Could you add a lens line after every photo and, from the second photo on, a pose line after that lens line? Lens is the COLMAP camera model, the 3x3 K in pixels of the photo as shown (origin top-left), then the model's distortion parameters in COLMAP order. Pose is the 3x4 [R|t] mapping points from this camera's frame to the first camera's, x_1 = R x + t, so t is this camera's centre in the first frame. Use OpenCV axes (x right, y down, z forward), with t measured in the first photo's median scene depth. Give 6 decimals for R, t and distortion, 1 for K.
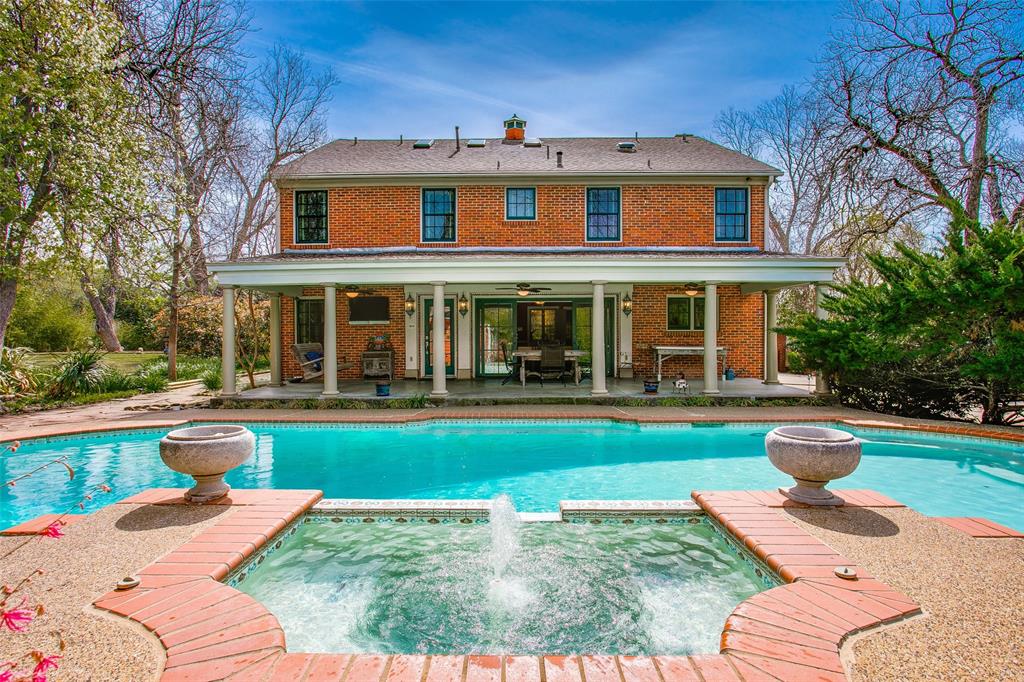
lens RADIAL K [[547.4, 0, 512.0], [0, 547.4, 341.0], [0, 0, 1]] dist [-0.002515, -0.001115]
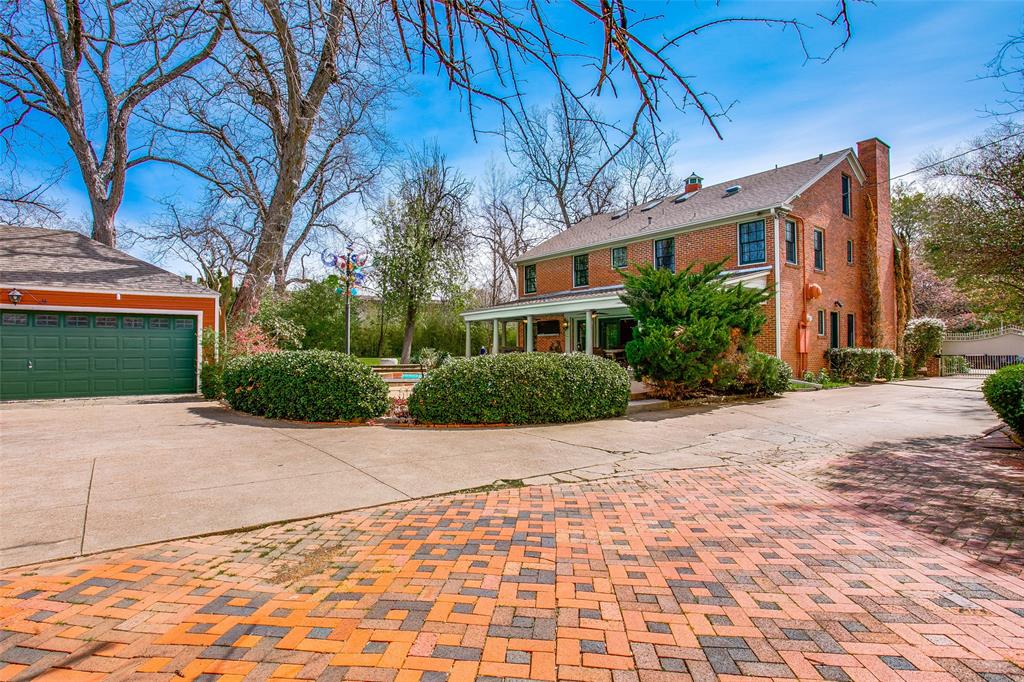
lens RADIAL K [[547.4, 0, 512.0], [0, 547.4, 341.0], [0, 0, 1]] dist [-0.002515, -0.001115]
pose [[0.607716, -0.018013, -0.793950, 1.089982], [0.001345, 0.999765, -0.021653, 0.024104], [0.794153, 0.012091, 0.607597, -0.194549]]
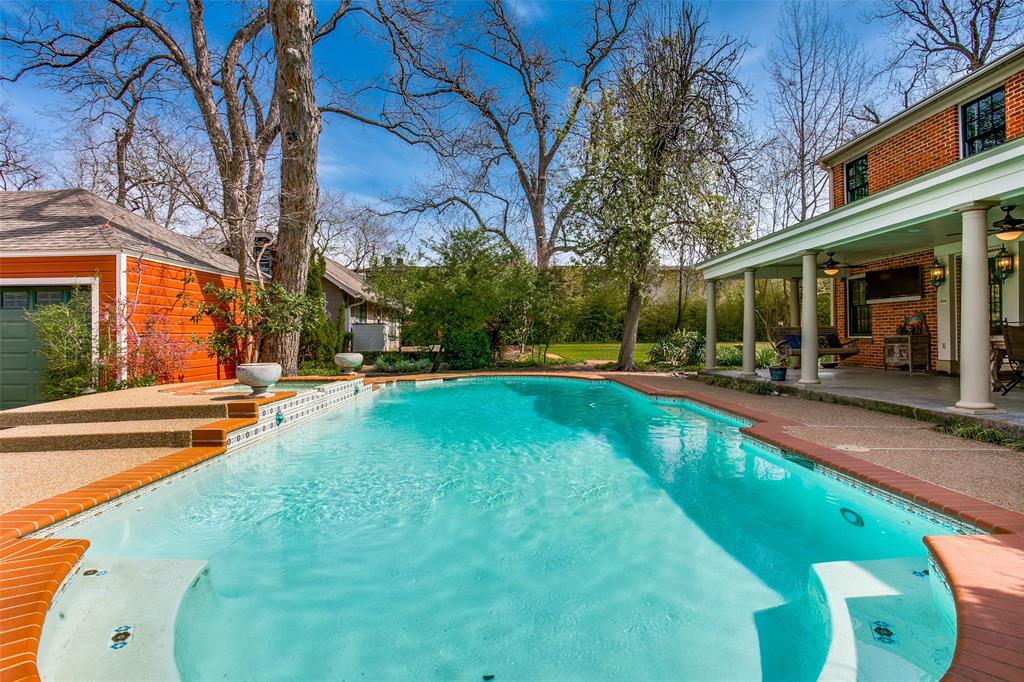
lens RADIAL K [[547.4, 0, 512.0], [0, 547.4, 341.0], [0, 0, 1]] dist [-0.002515, -0.001115]
pose [[0.003215, 0.008477, -0.999959, 0.550861], [0.008332, 0.999929, 0.008504, 0.015156], [0.999960, -0.008359, 0.003144, 0.416772]]
